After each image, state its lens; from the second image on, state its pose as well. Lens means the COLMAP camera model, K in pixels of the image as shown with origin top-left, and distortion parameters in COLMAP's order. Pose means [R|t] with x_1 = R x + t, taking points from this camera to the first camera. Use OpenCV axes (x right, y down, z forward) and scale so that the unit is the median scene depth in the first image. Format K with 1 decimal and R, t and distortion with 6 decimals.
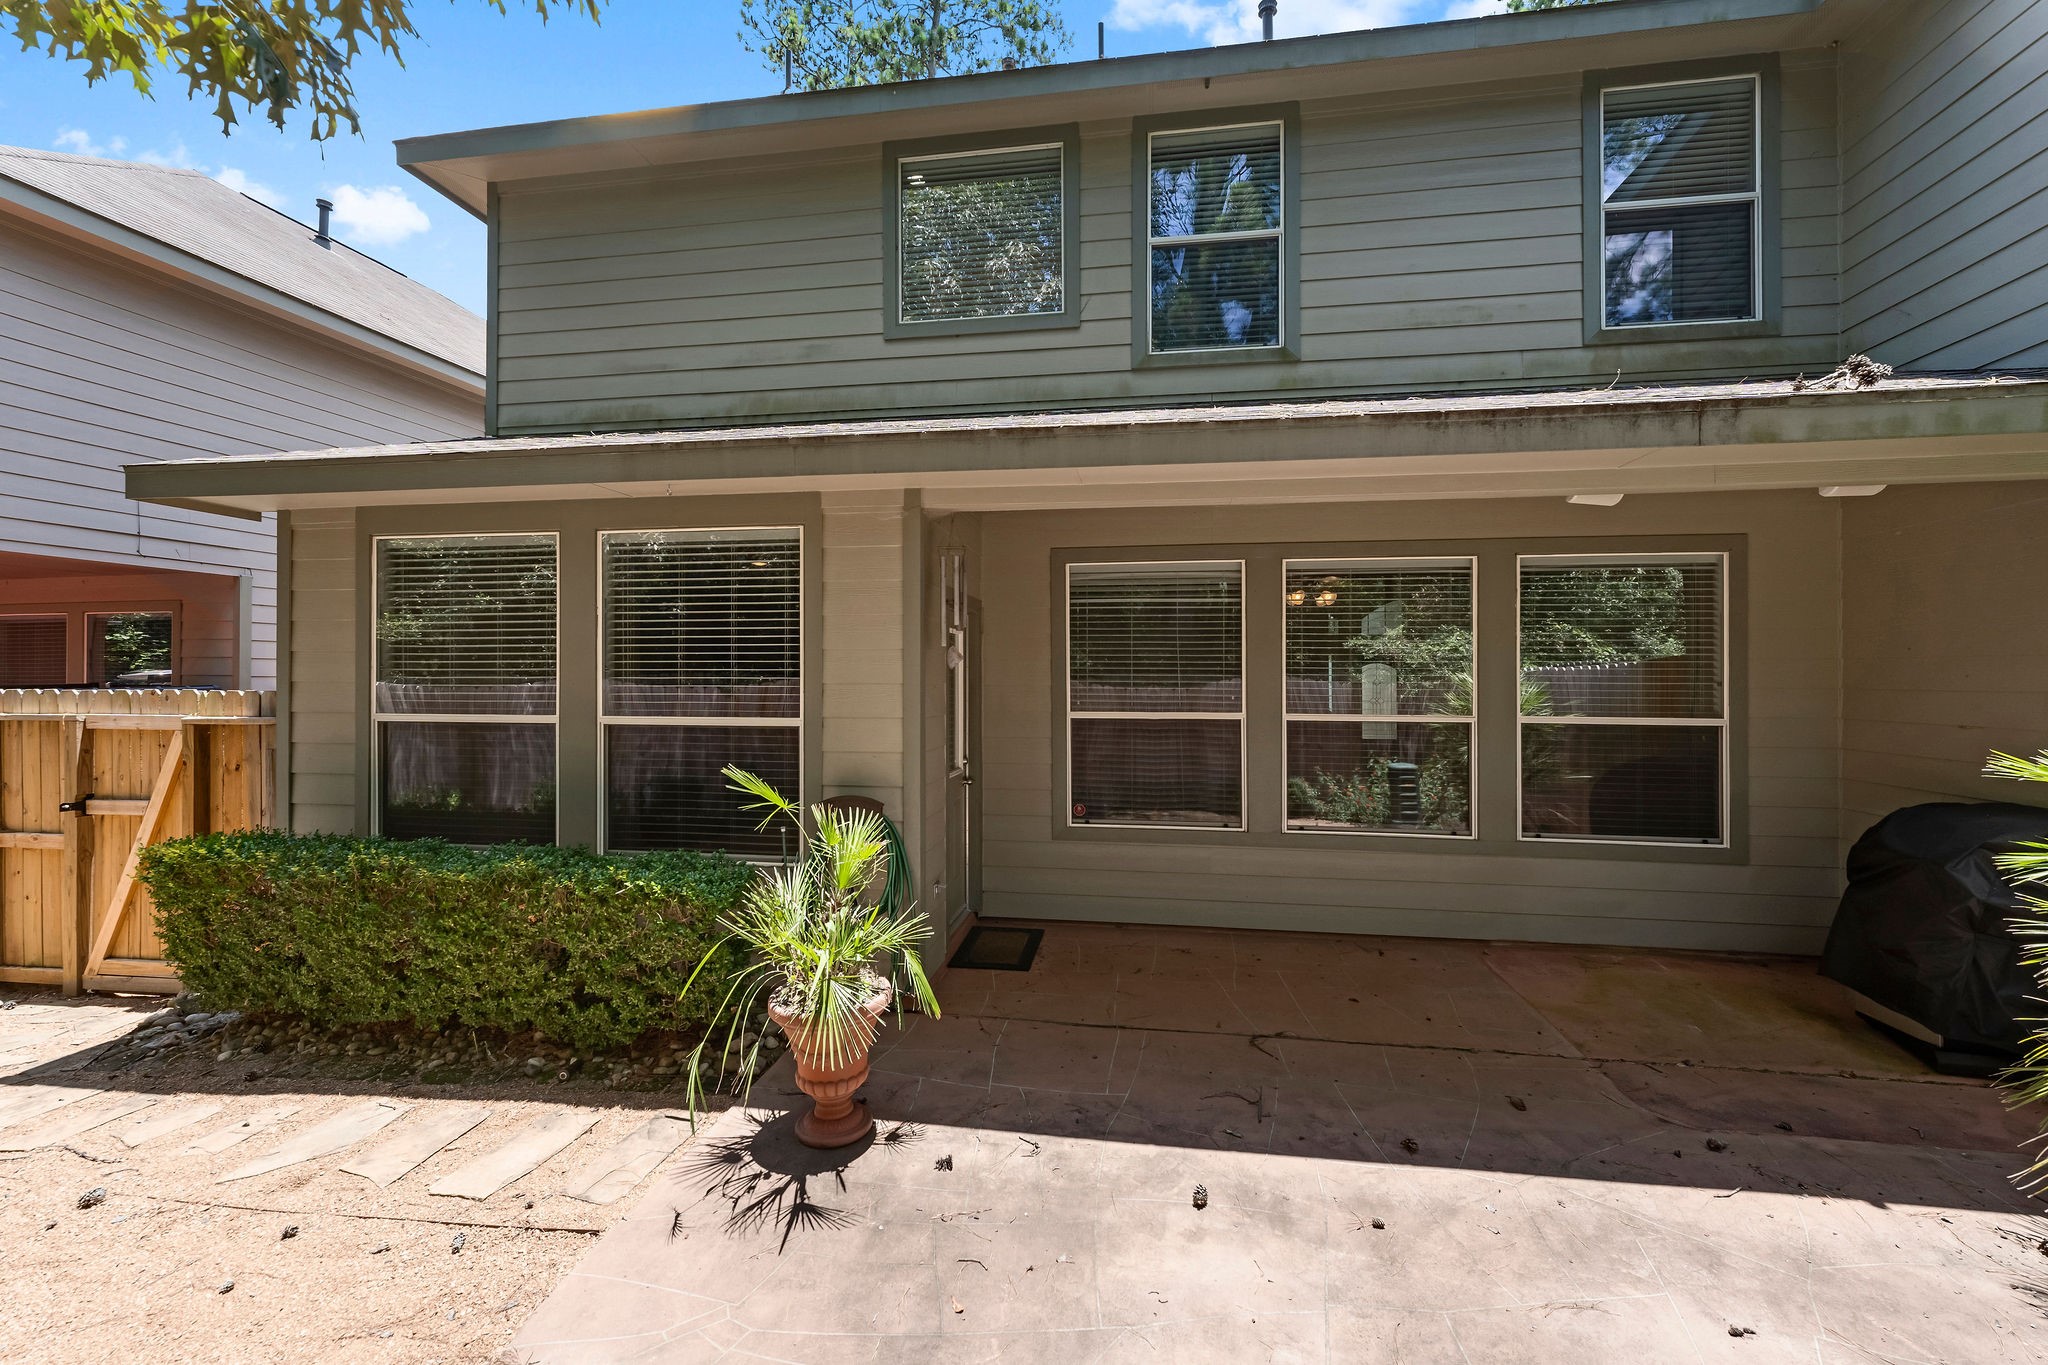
lens RADIAL K [[825.3, 0, 1019.6], [0, 825.3, 694.4], [0, 0, 1]] dist [0.001461, 0.000162]
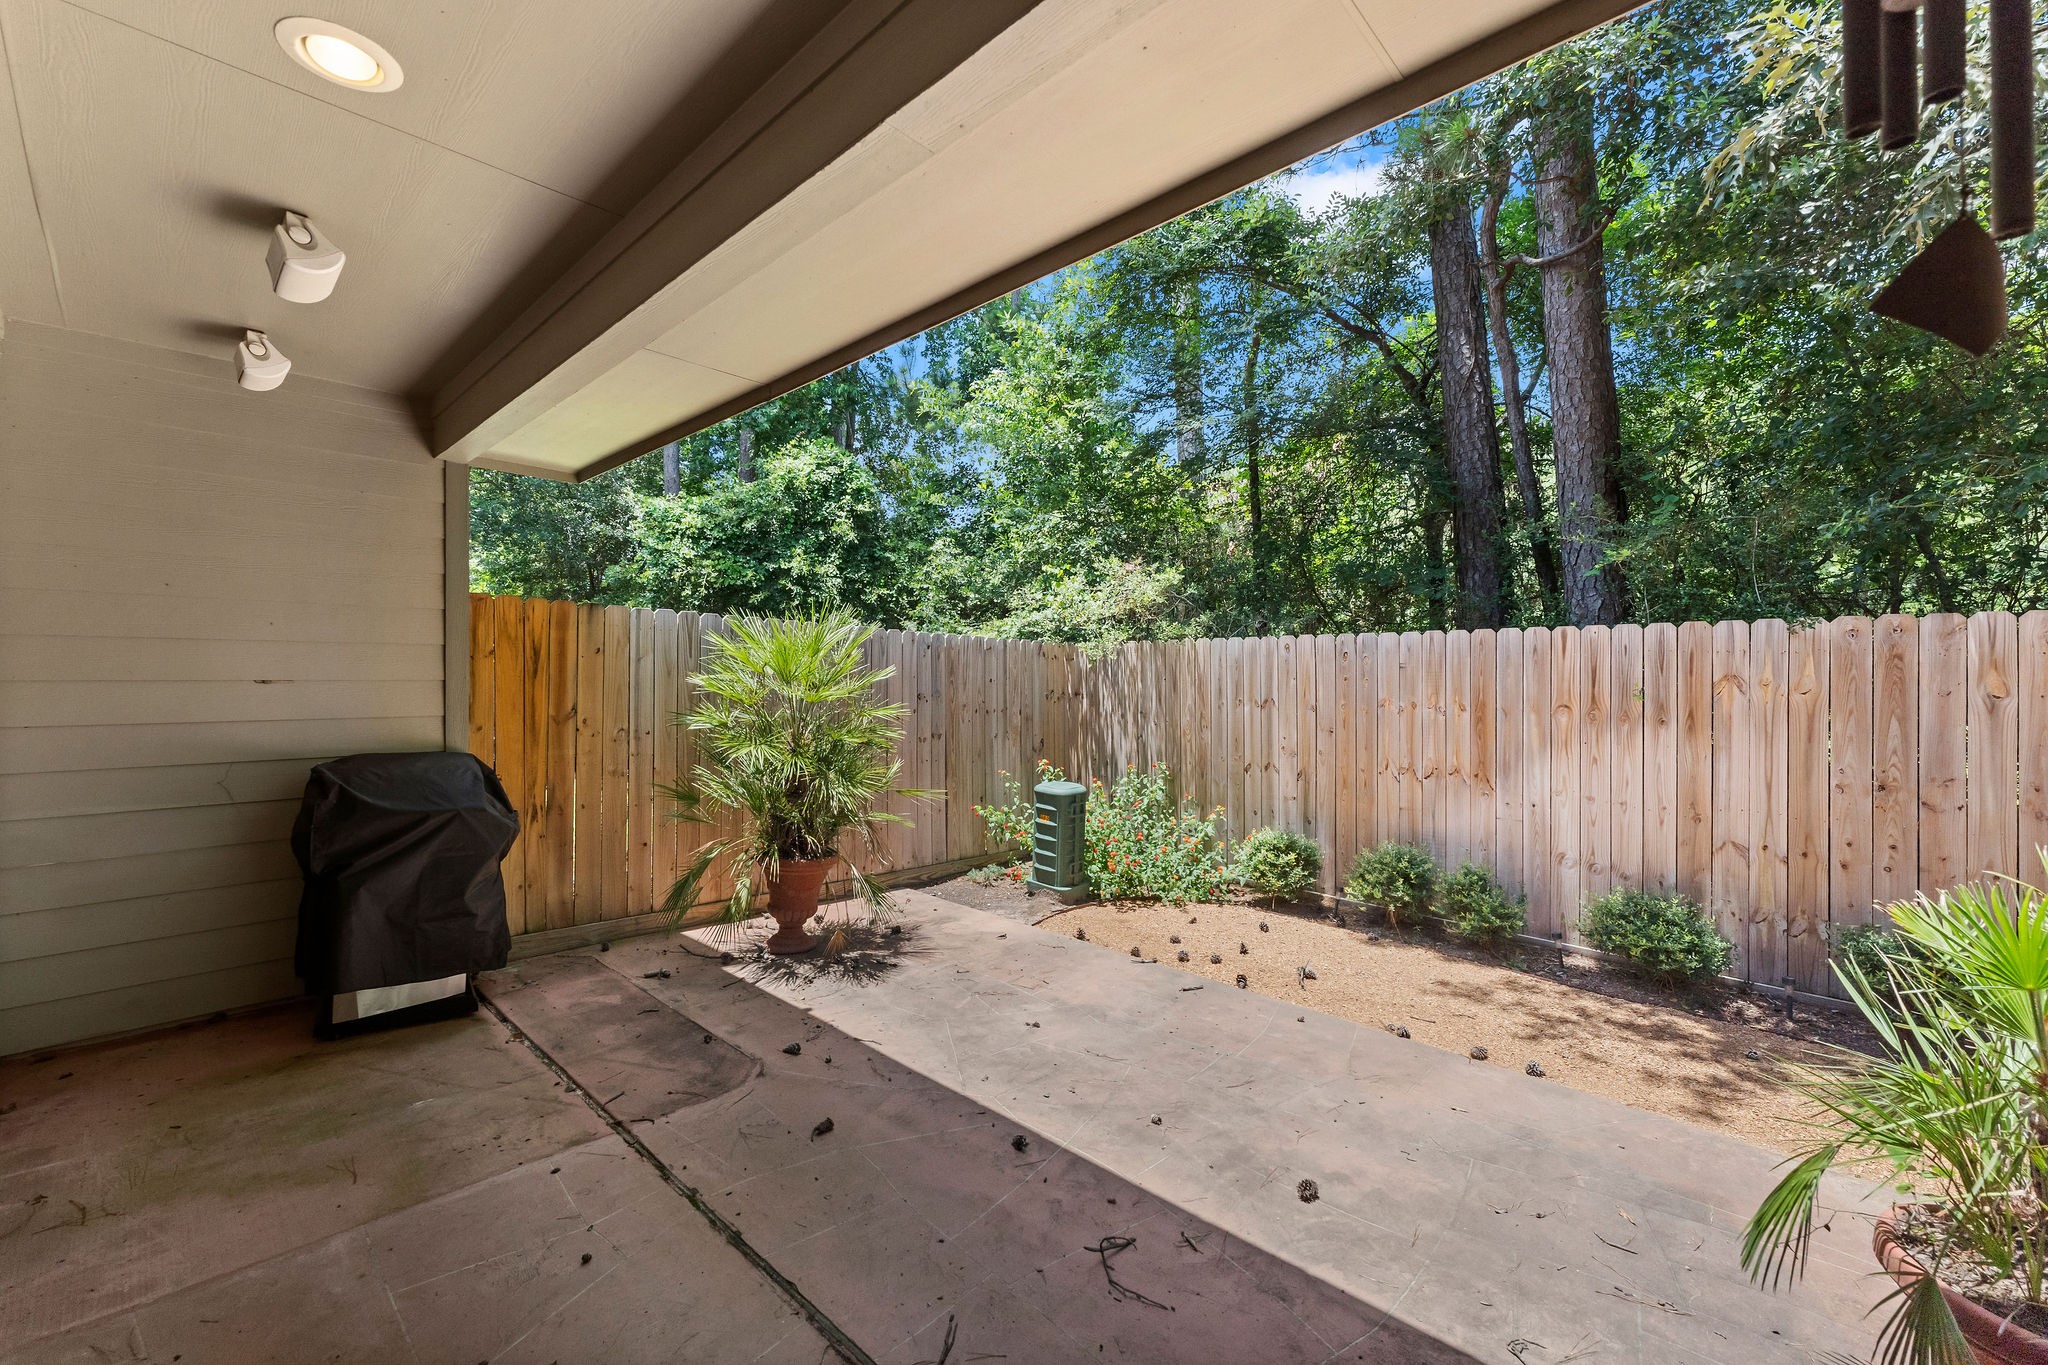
lens RADIAL K [[825.3, 0, 1019.6], [0, 825.3, 694.4], [0, 0, 1]] dist [0.001461, 0.000162]
pose [[-0.821641, -0.008302, 0.569944, -0.021102], [0.018255, 0.998998, 0.040868, 0.034935], [-0.569713, 0.043983, -0.820666, 1.598576]]
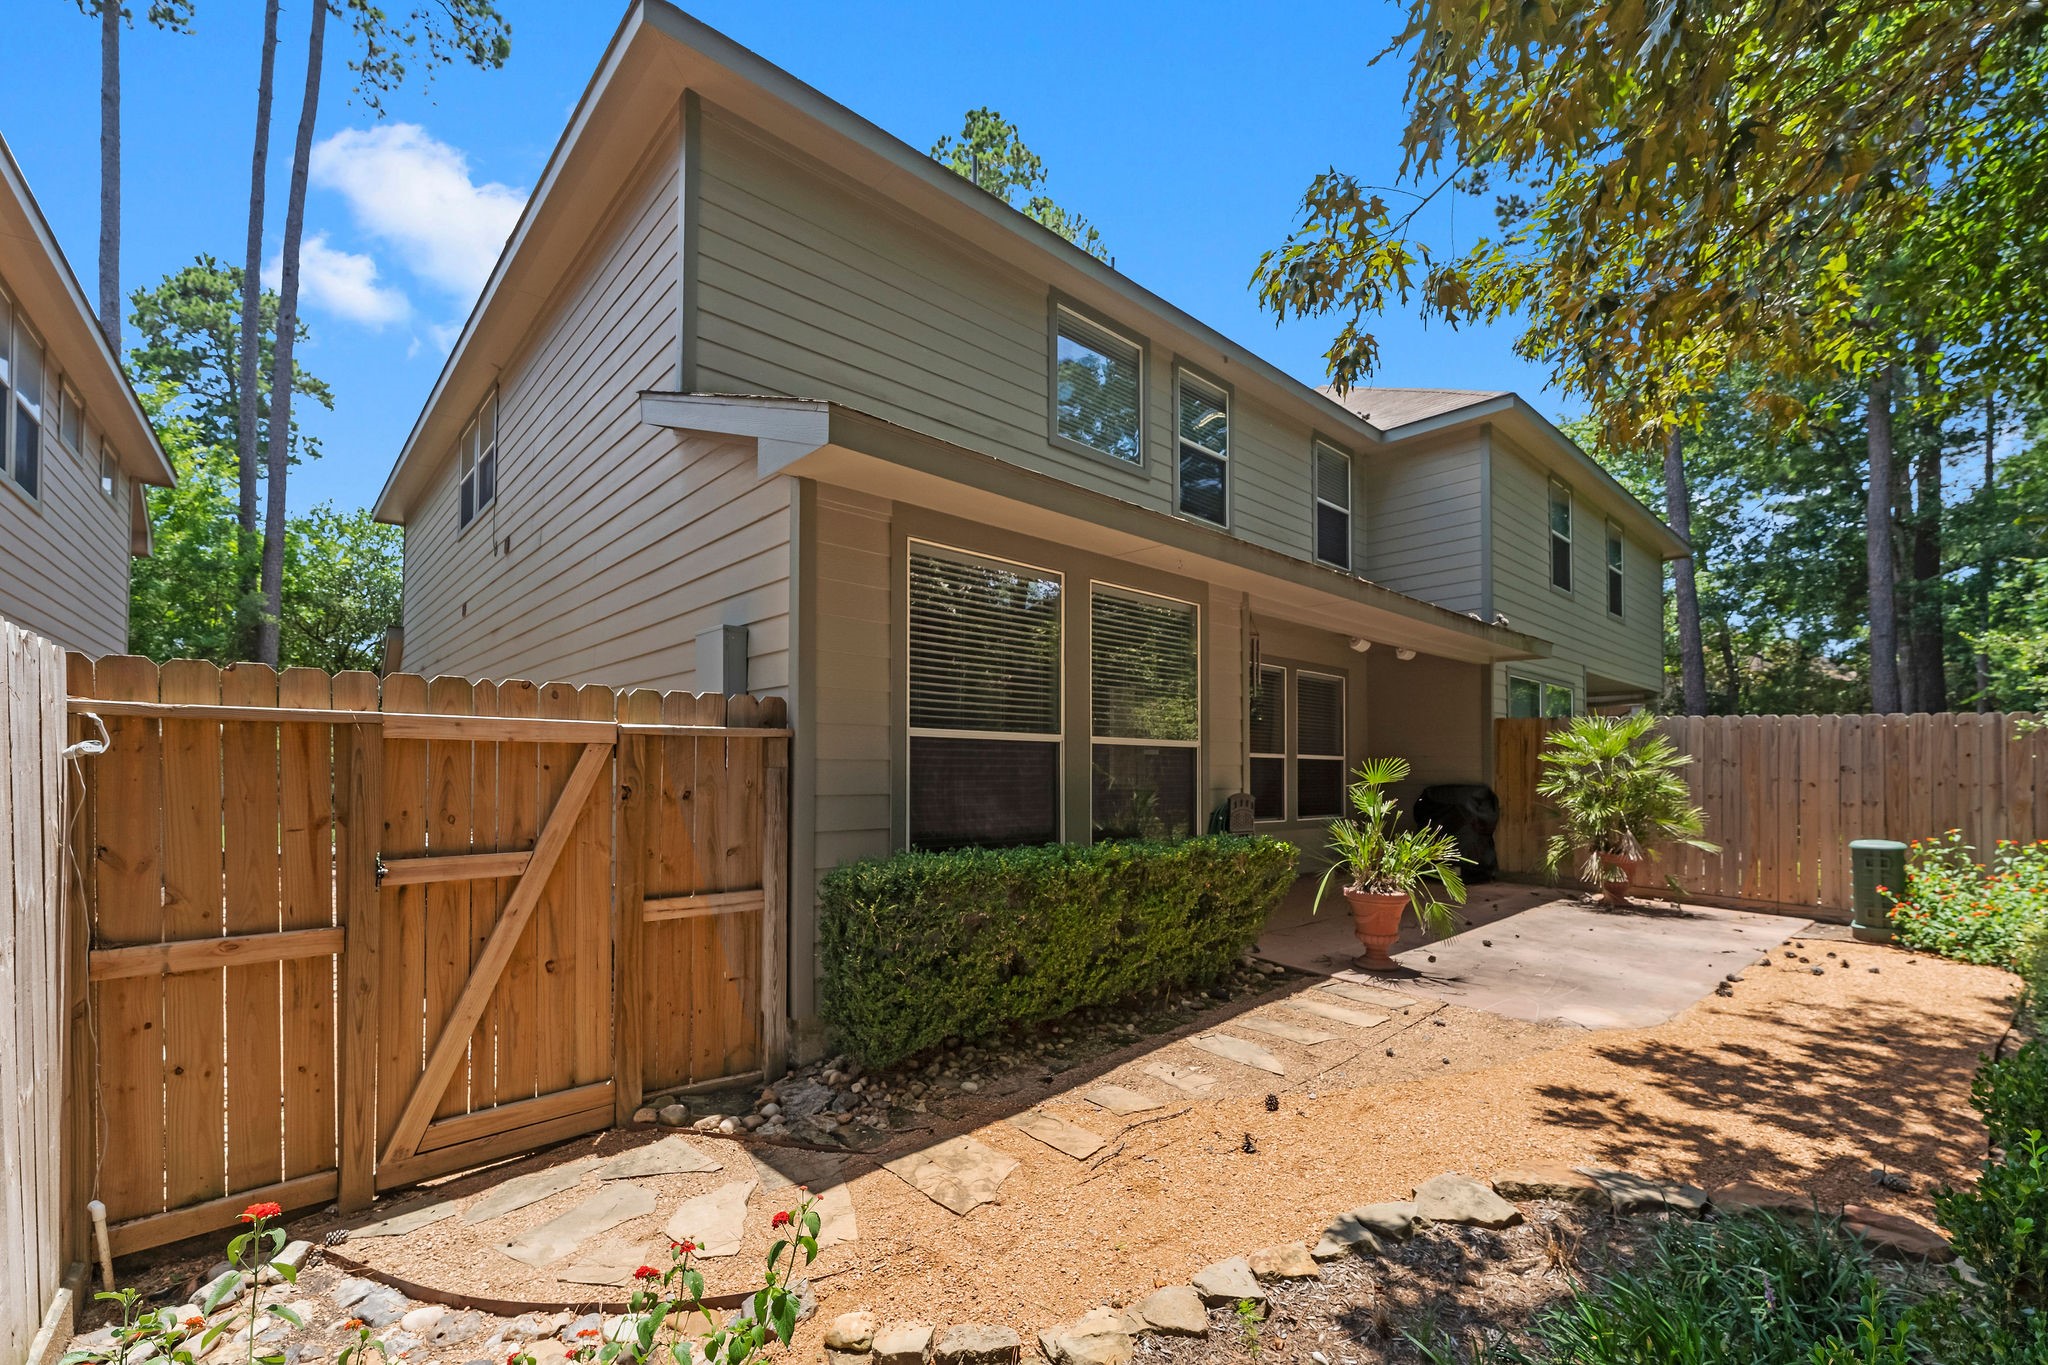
lens RADIAL K [[852.0, 0, 1021.6], [0, 852.0, 774.9], [0, 0, 1]] dist [0.000738, 0.000026]
pose [[0.627393, -0.000873, 0.778702, -2.075635], [0.013472, 0.999862, -0.009733, 0.125451], [-0.778586, 0.016597, 0.627318, 0.443795]]
